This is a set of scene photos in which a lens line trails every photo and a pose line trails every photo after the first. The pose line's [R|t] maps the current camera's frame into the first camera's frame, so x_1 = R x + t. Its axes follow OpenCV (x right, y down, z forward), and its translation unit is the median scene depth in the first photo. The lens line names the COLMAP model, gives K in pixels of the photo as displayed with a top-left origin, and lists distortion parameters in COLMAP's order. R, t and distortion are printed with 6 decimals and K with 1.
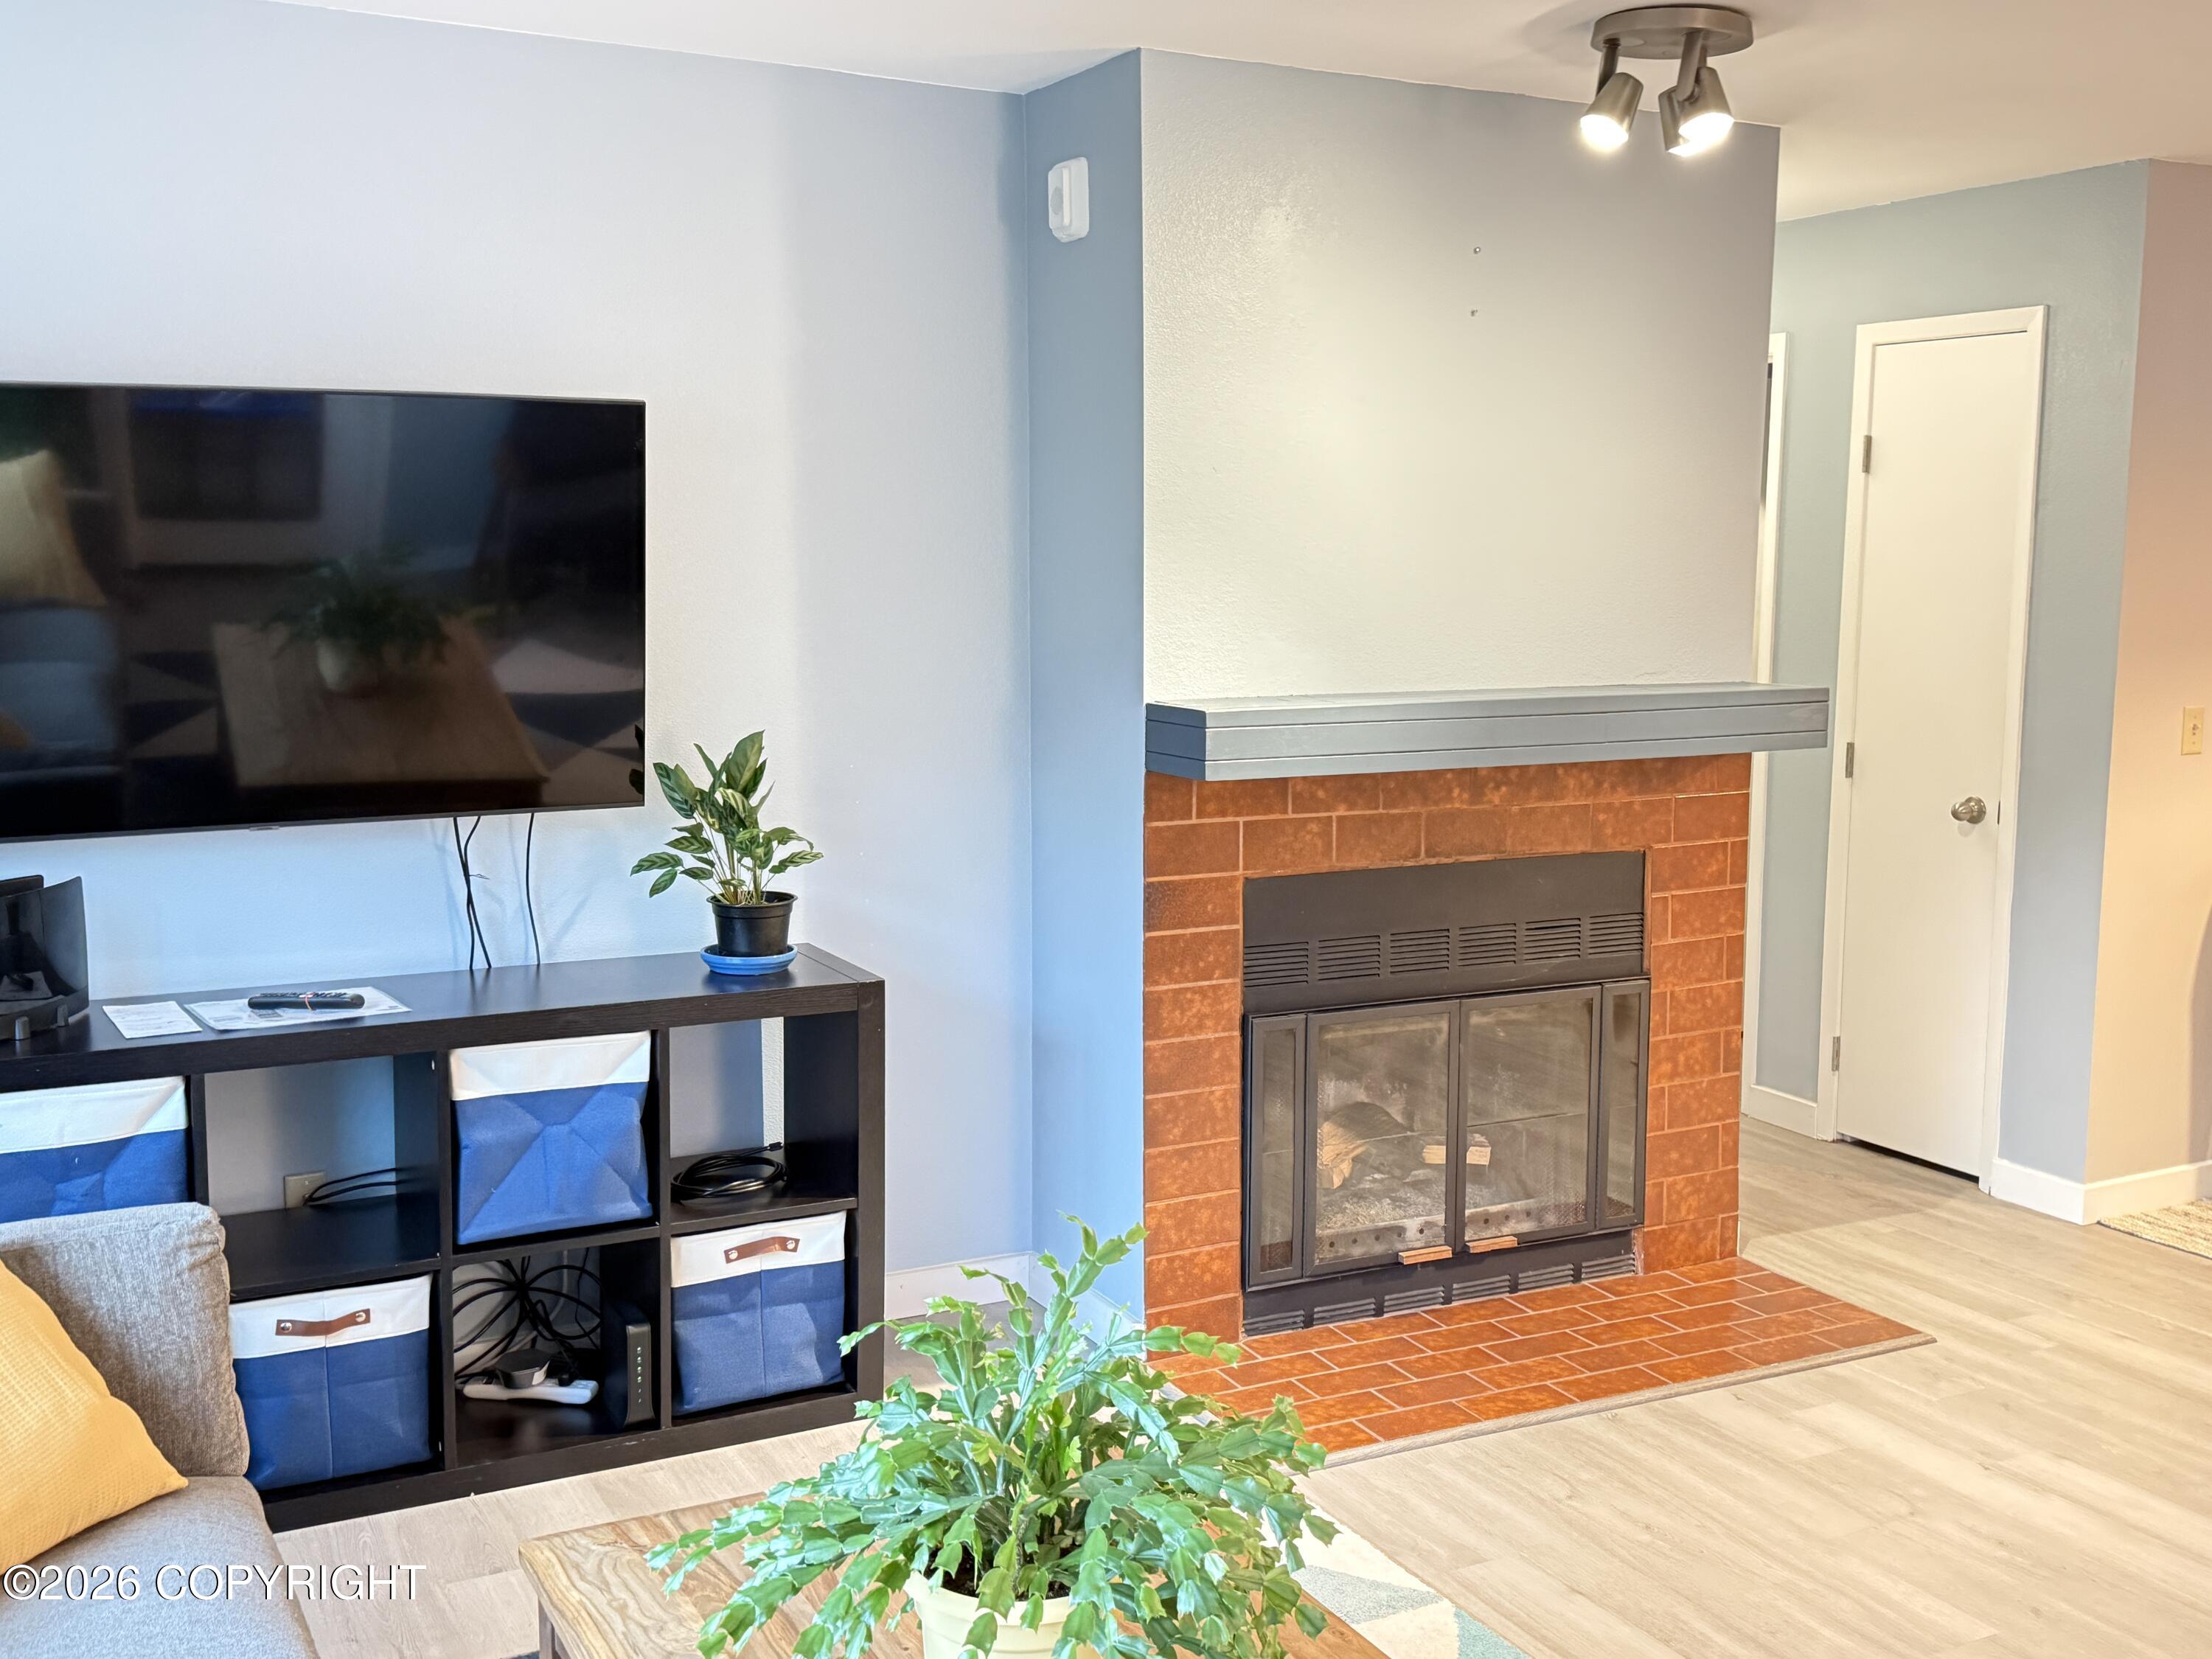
lens RADIAL K [[2171.1, 0, 1109.0], [0, 2171.1, 840.2], [0, 0, 1]] dist [0.176281, -0.383933]
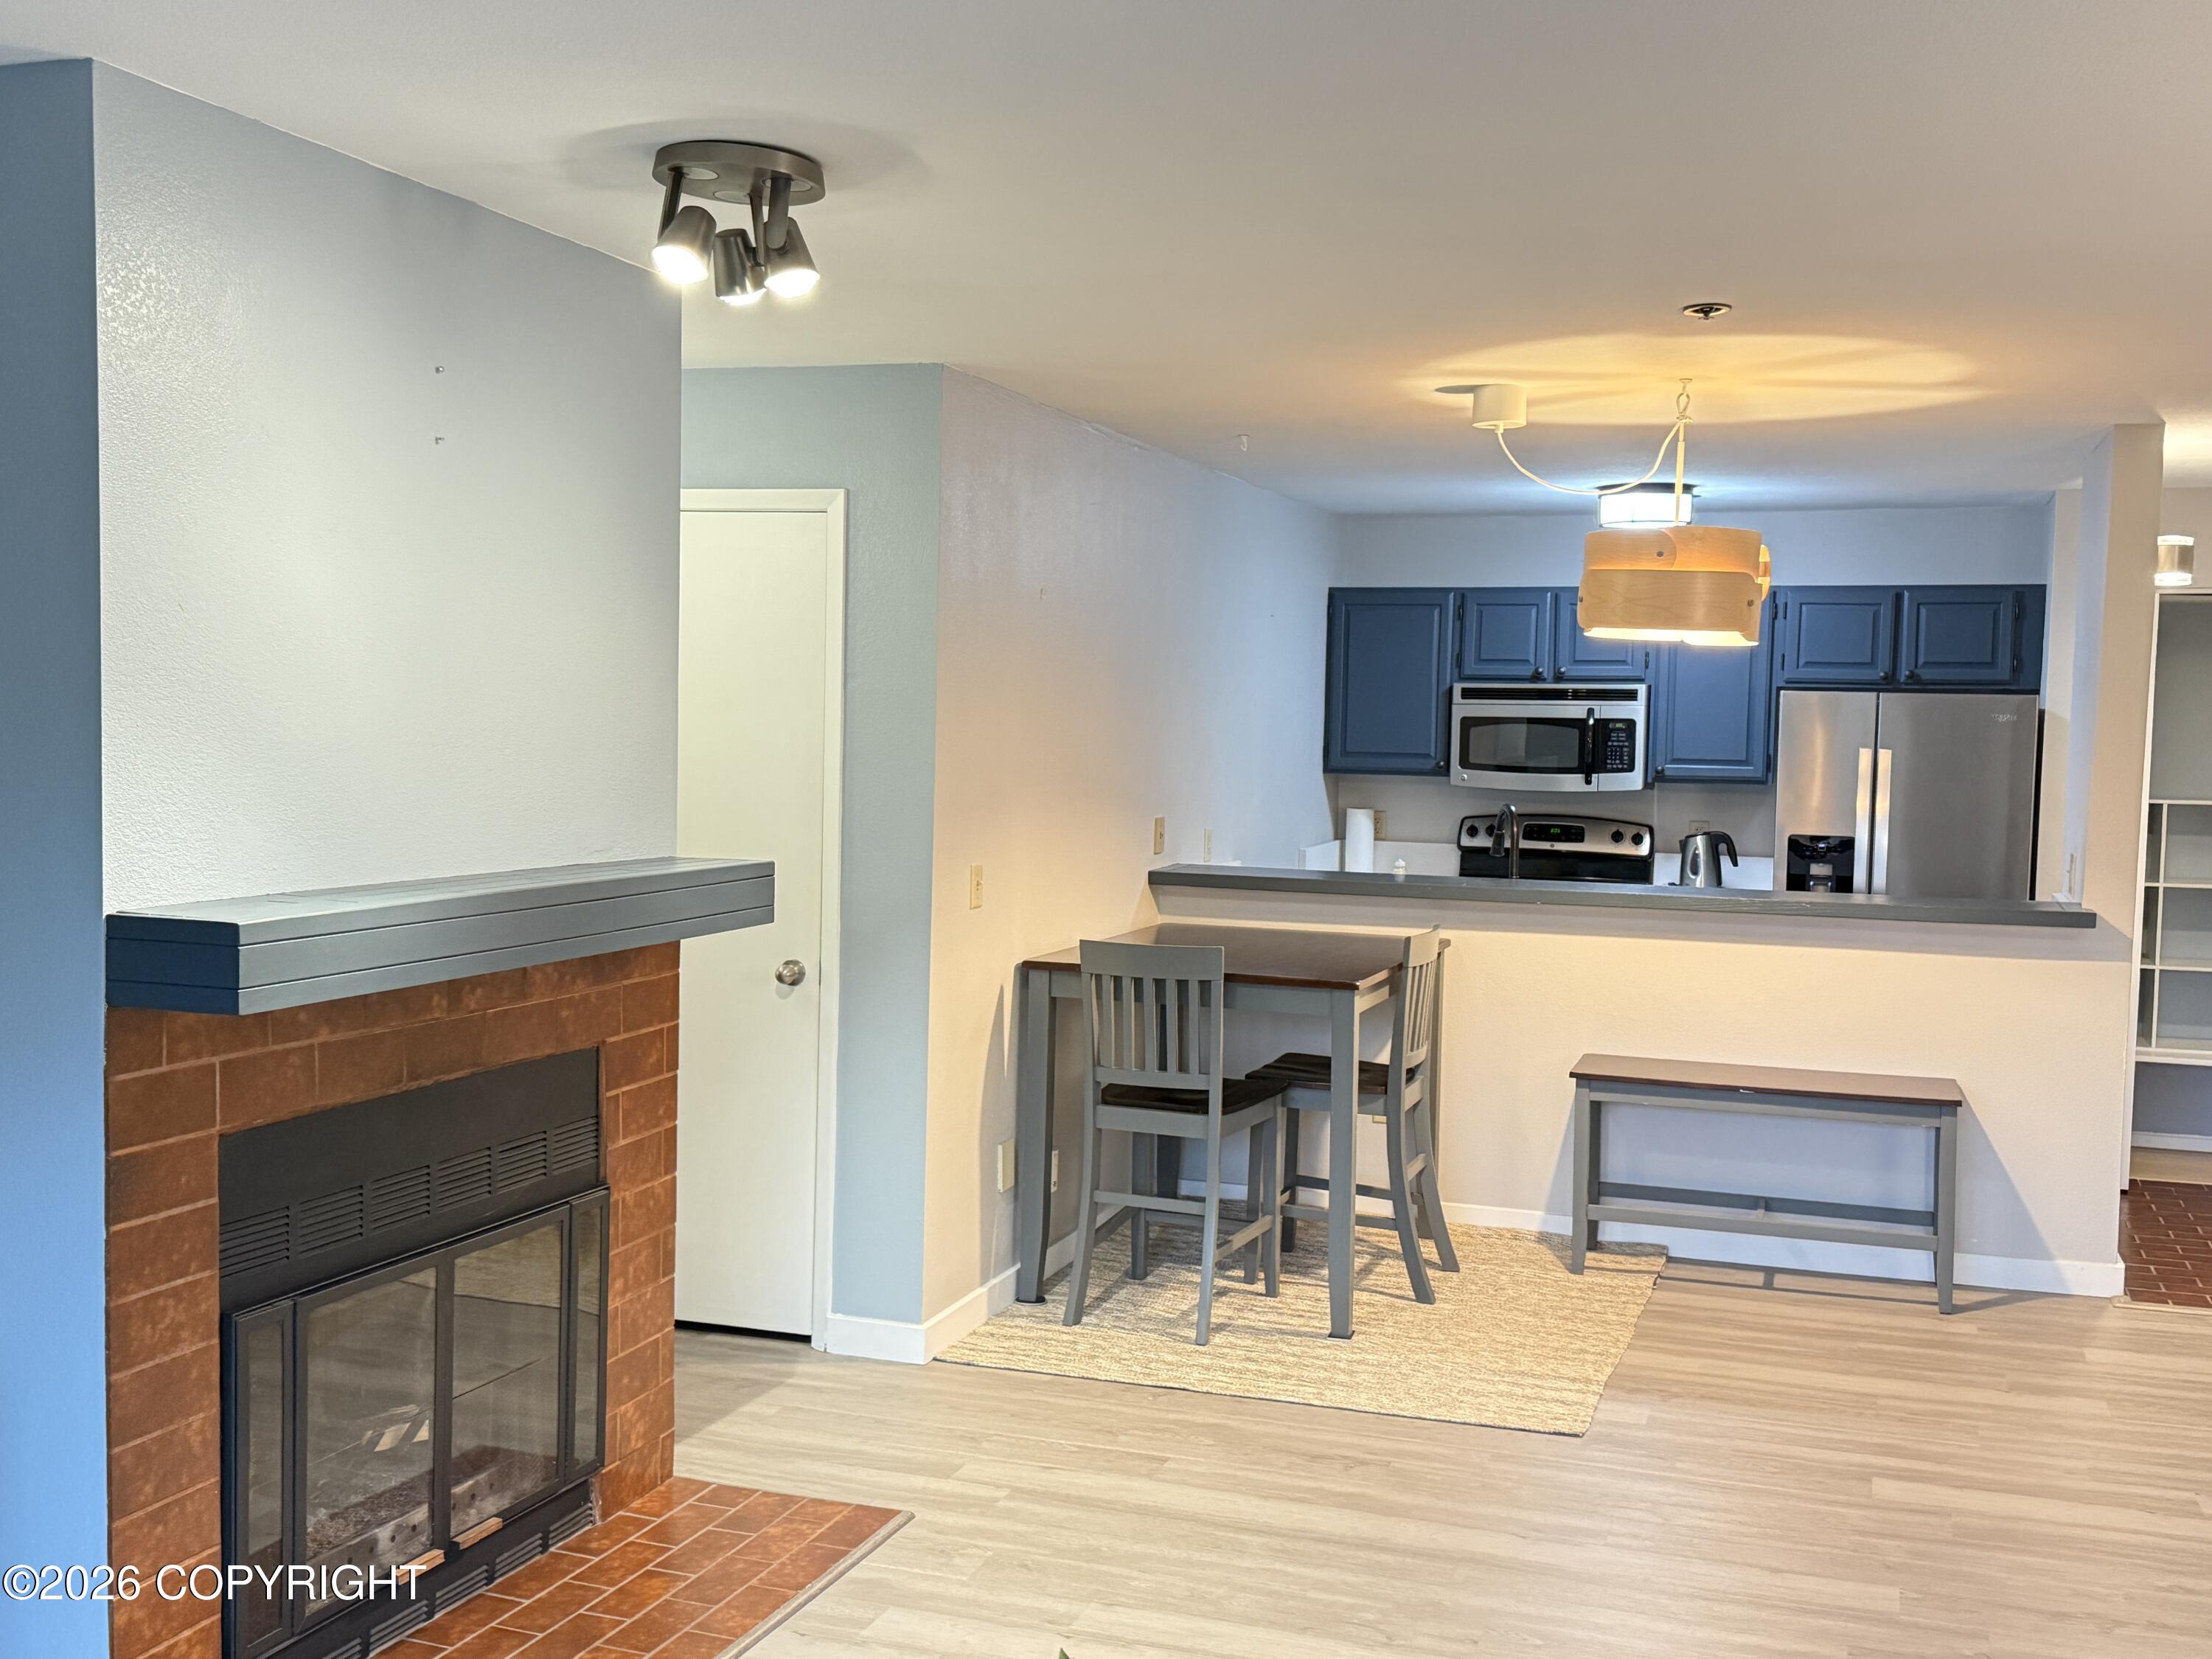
lens RADIAL K [[2171.1, 0, 1109.0], [0, 2171.1, 840.2], [0, 0, 1]] dist [0.176281, -0.383933]
pose [[0.729614, -0.028843, 0.683251, -0.221733], [0.073282, 0.996655, -0.036181, -0.032505], [-0.679921, 0.076468, 0.729287, 0.193900]]
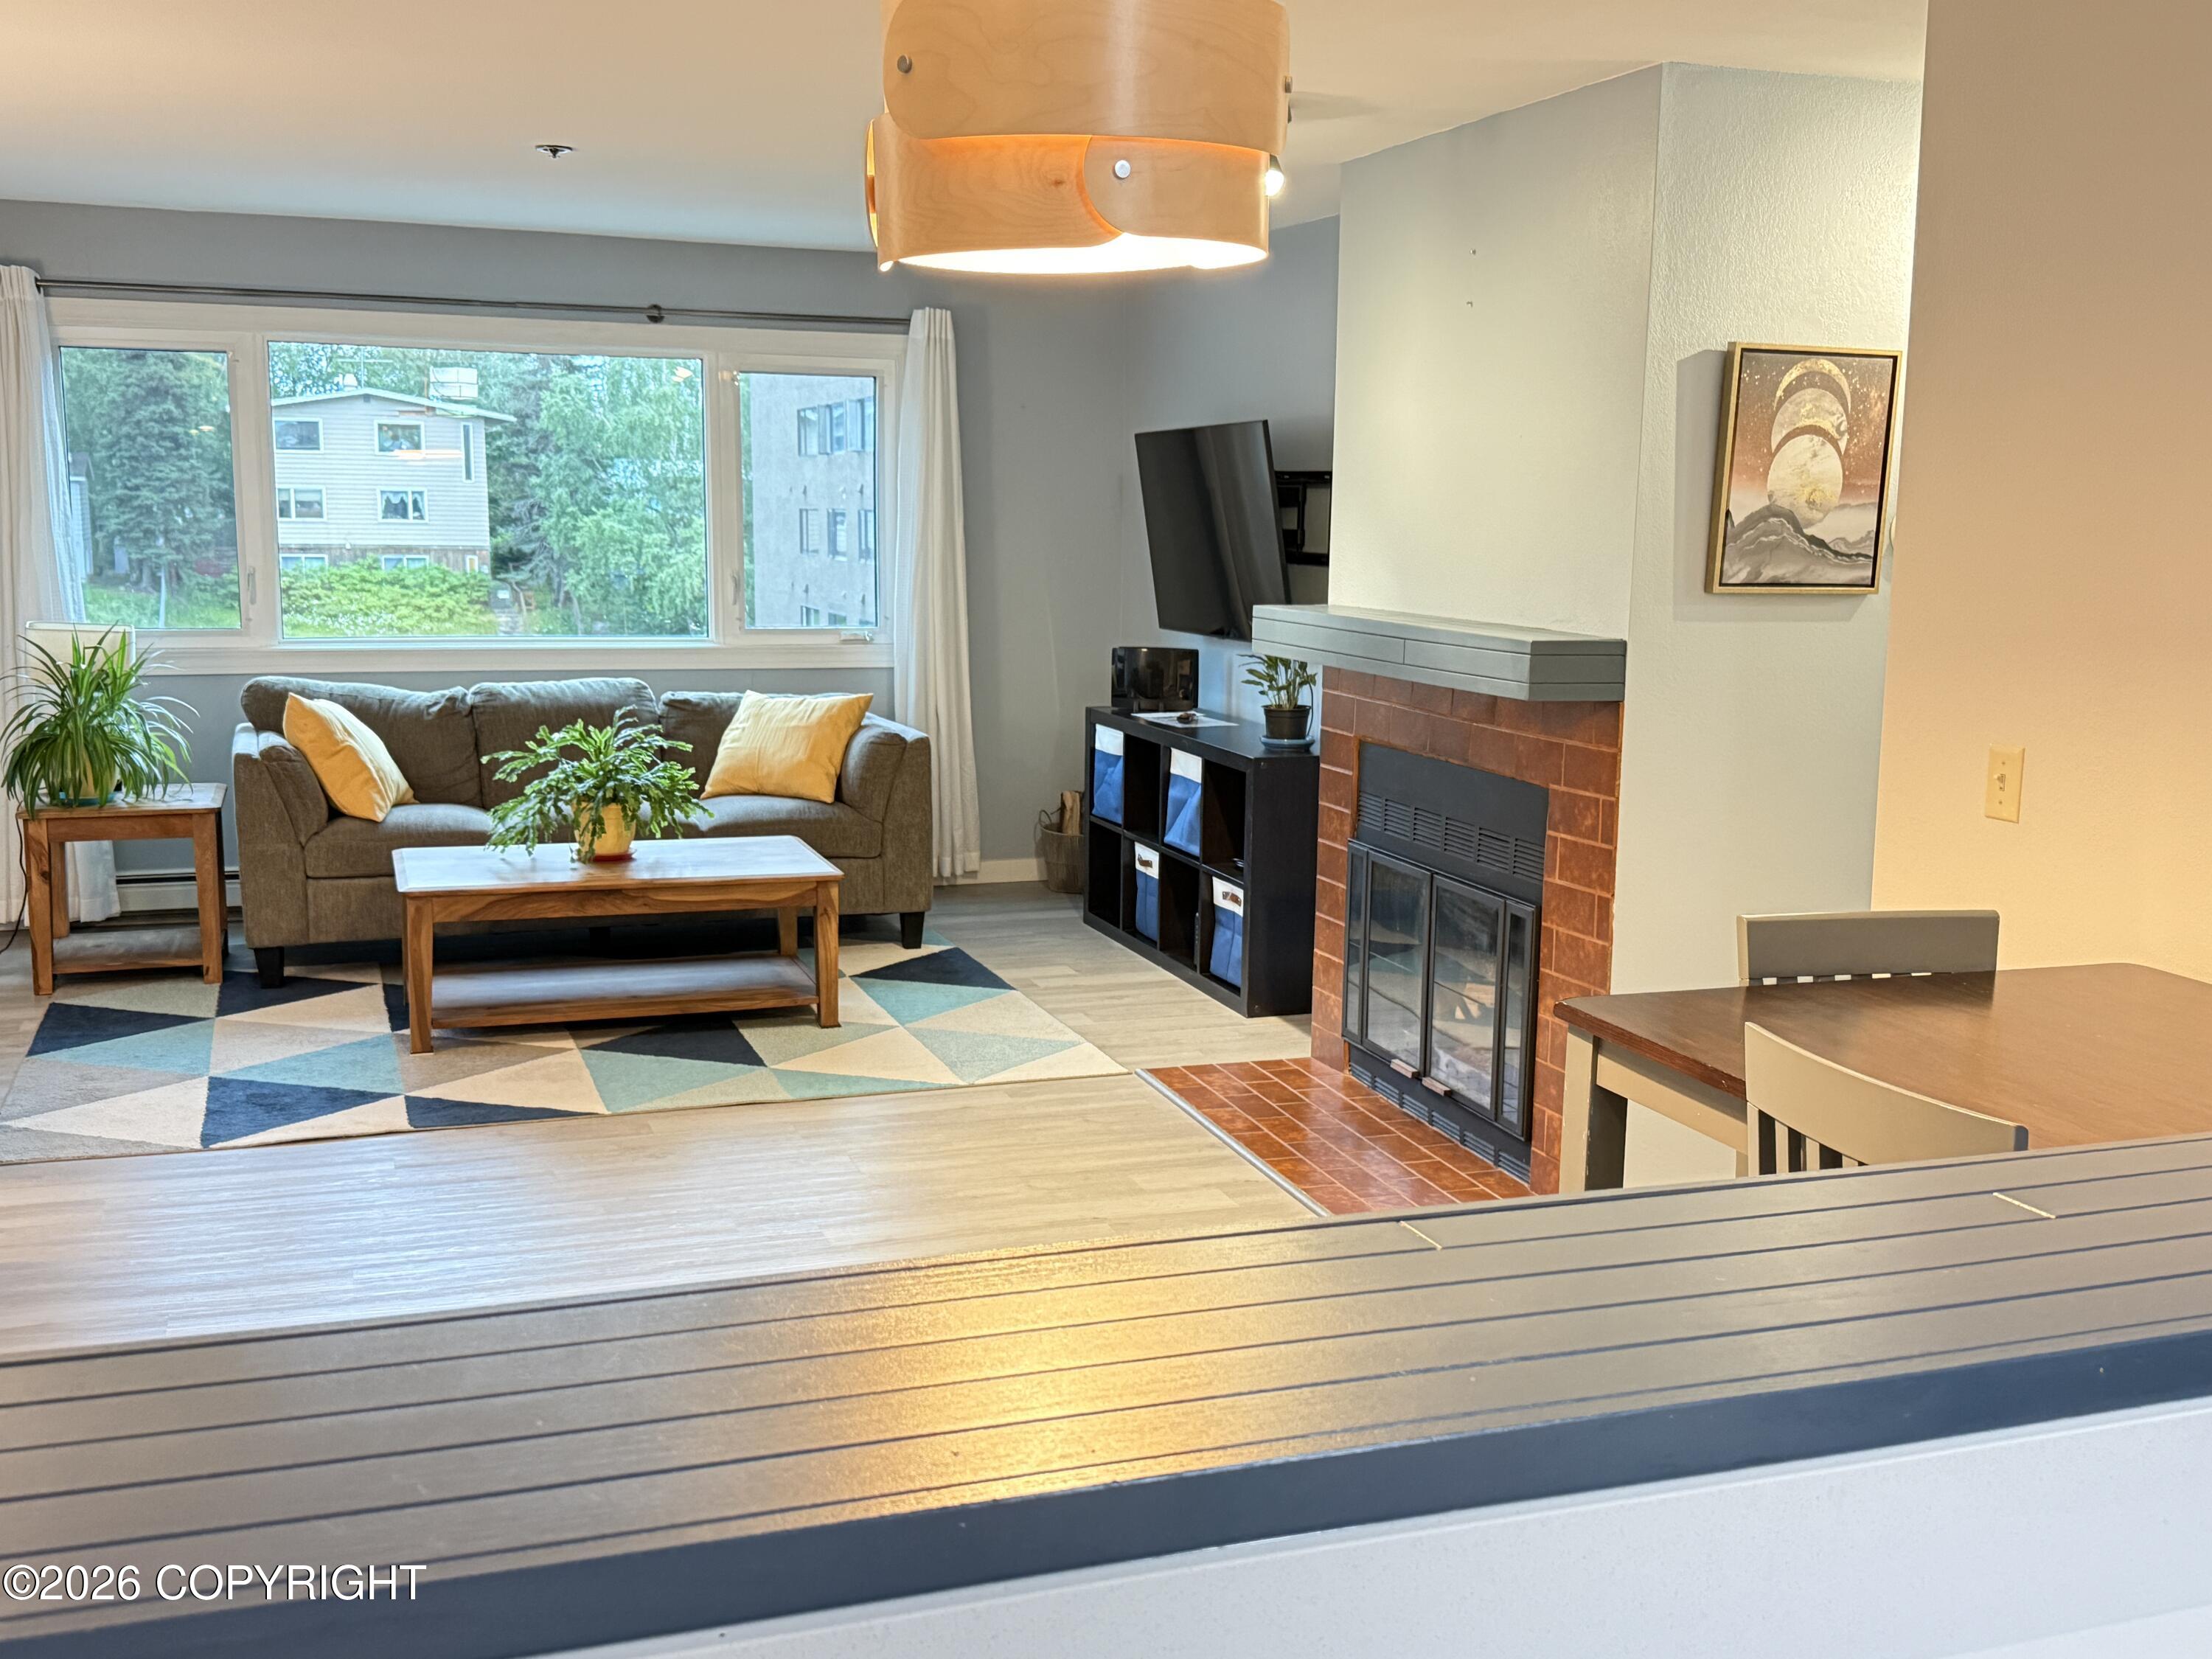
lens RADIAL K [[2171.1, 0, 1109.0], [0, 2171.1, 840.2], [0, 0, 1]] dist [0.176281, -0.383933]
pose [[-0.145813, 0.143963, -0.978781, 1.338605], [-0.150628, 0.974590, 0.165786, -0.116240], [0.977778, 0.171606, -0.120424, 0.941248]]
